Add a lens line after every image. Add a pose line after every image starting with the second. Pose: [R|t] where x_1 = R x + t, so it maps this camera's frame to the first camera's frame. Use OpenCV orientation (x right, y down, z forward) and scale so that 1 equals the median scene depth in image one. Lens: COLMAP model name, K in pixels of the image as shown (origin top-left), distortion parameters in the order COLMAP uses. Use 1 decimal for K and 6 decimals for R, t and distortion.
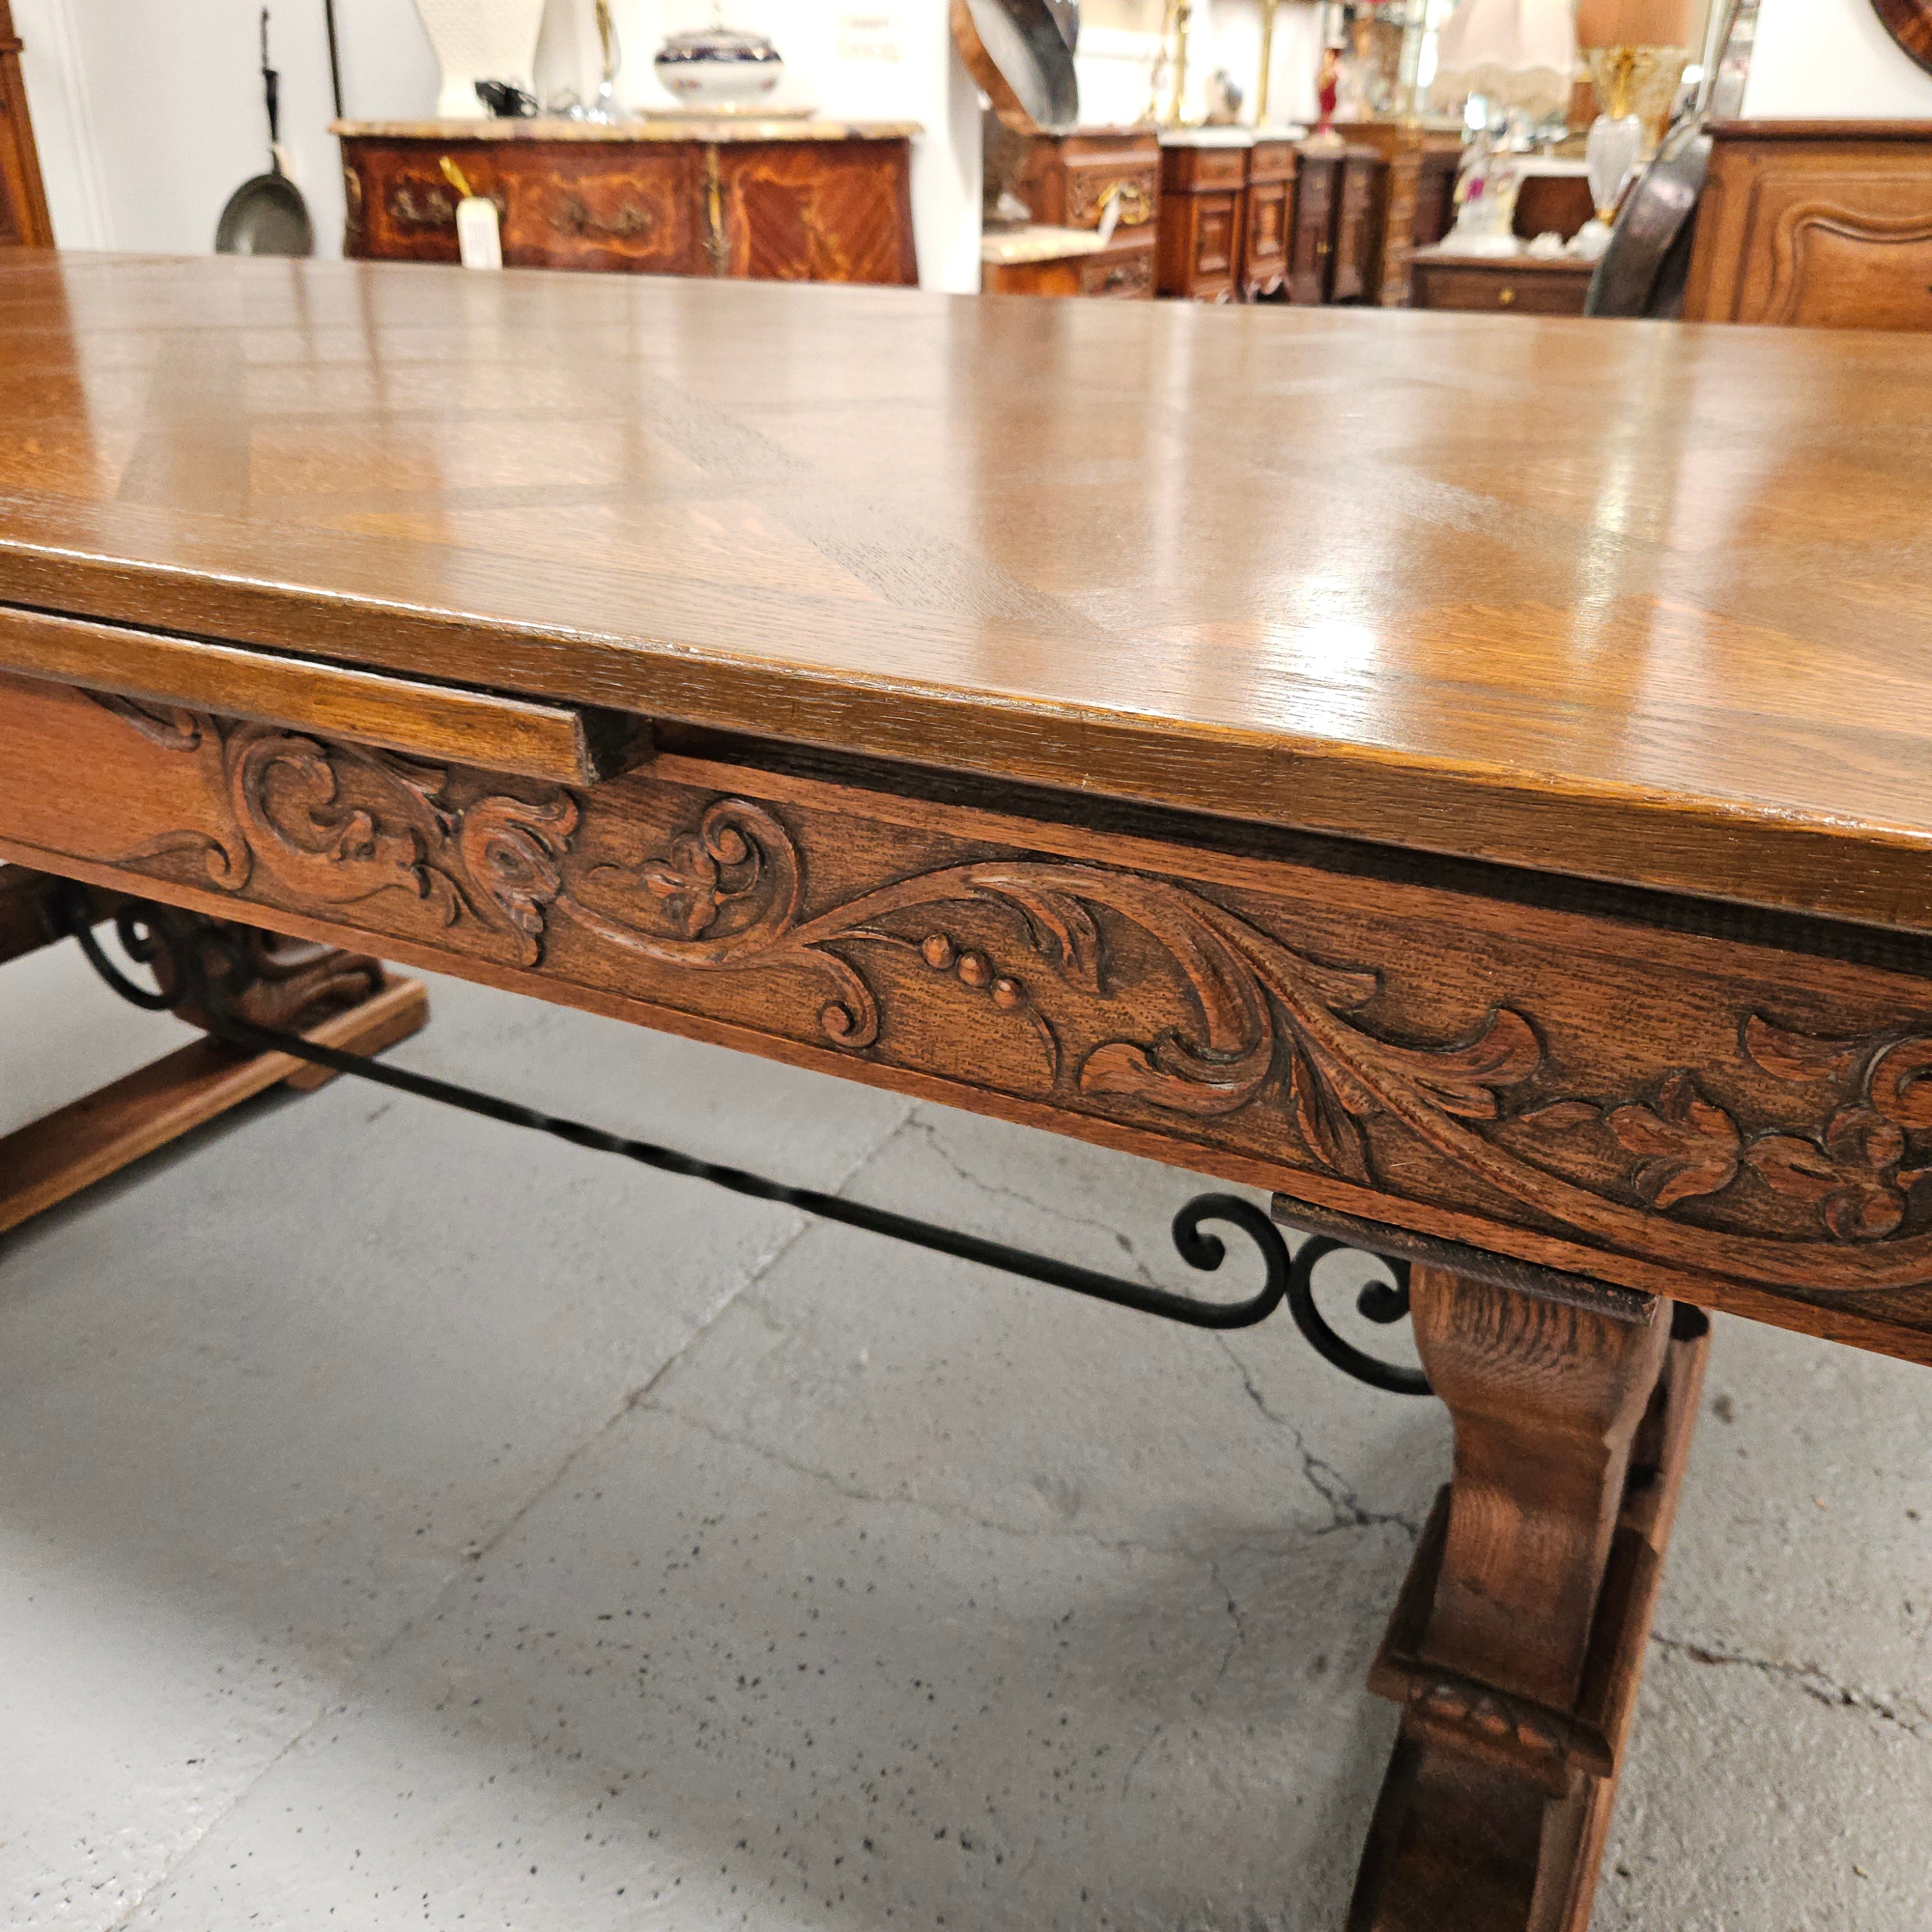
lens RADIAL K [[1740.5, 0, 952.2], [0, 1740.5, 955.2], [0, 0, 1]] dist [0.071138, -0.069088]
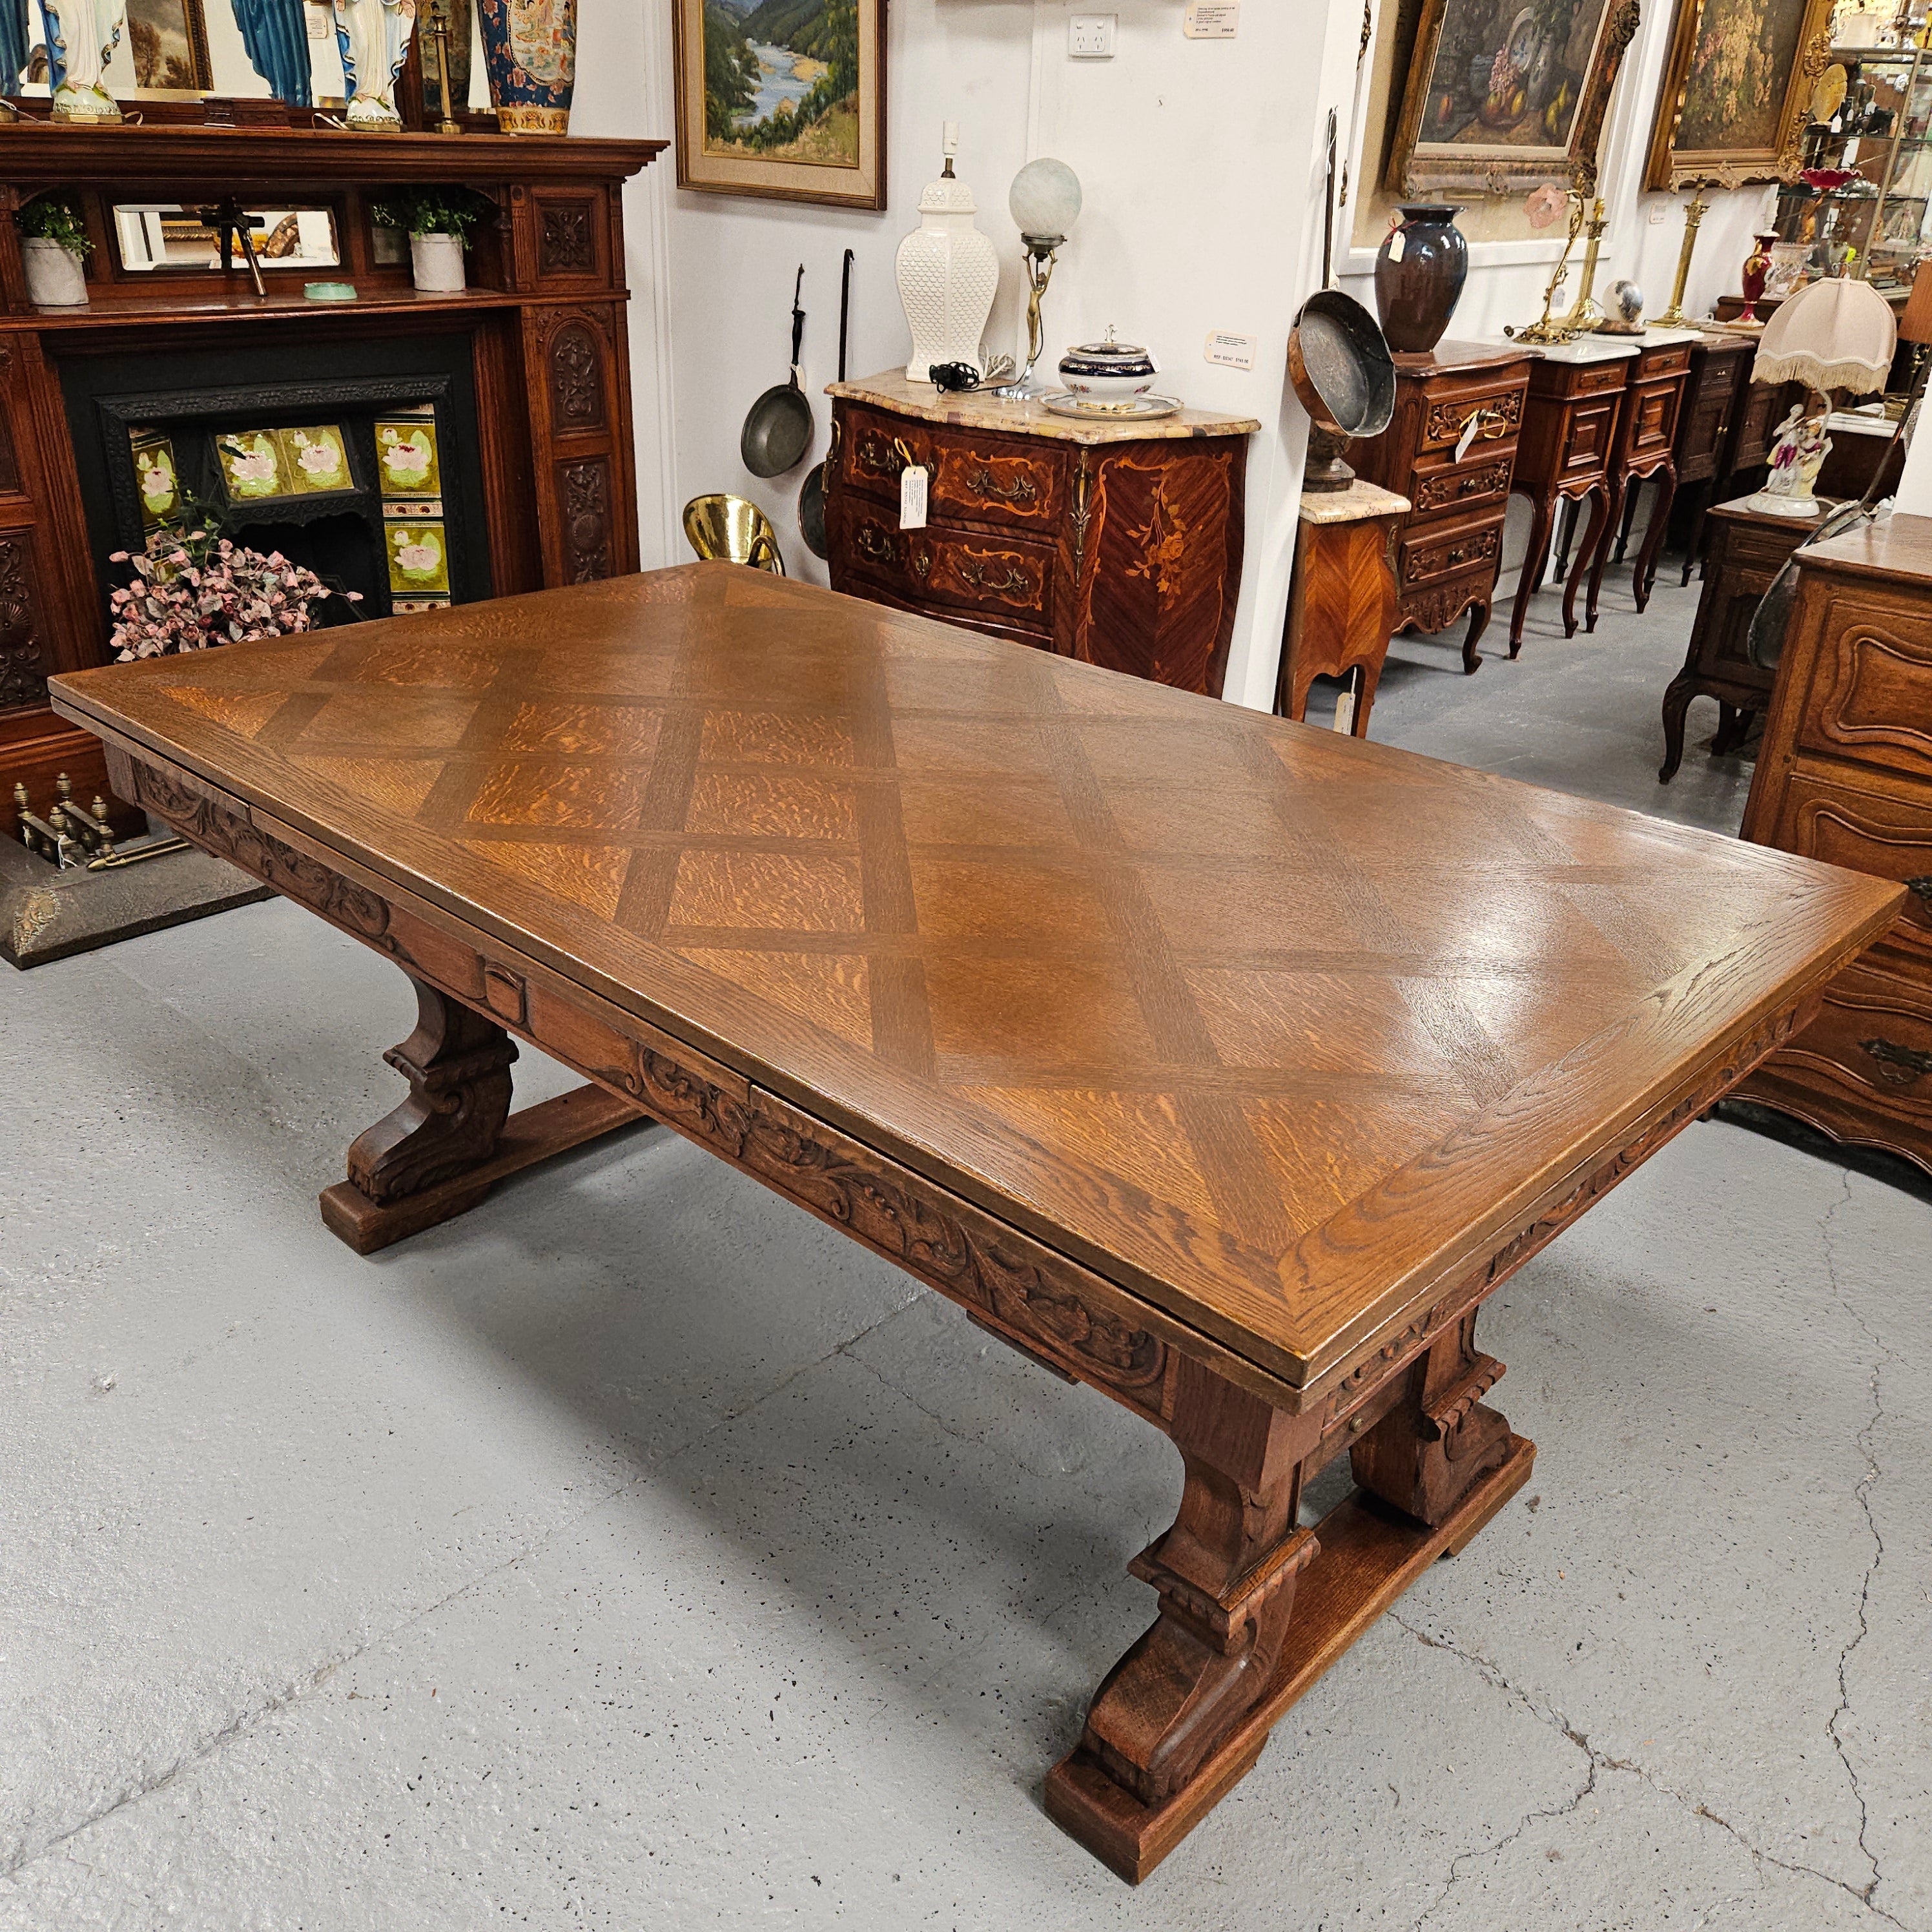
lens RADIAL K [[1740.5, 0, 940.9], [0, 1740.5, 947.0], [0, 0, 1]] dist [0.071138, -0.069088]
pose [[0.958659, 0.145460, -0.244569, 0.133603], [-0.146052, 0.989151, 0.015817, -0.082744], [0.244217, 0.020557, 0.969503, -0.297421]]
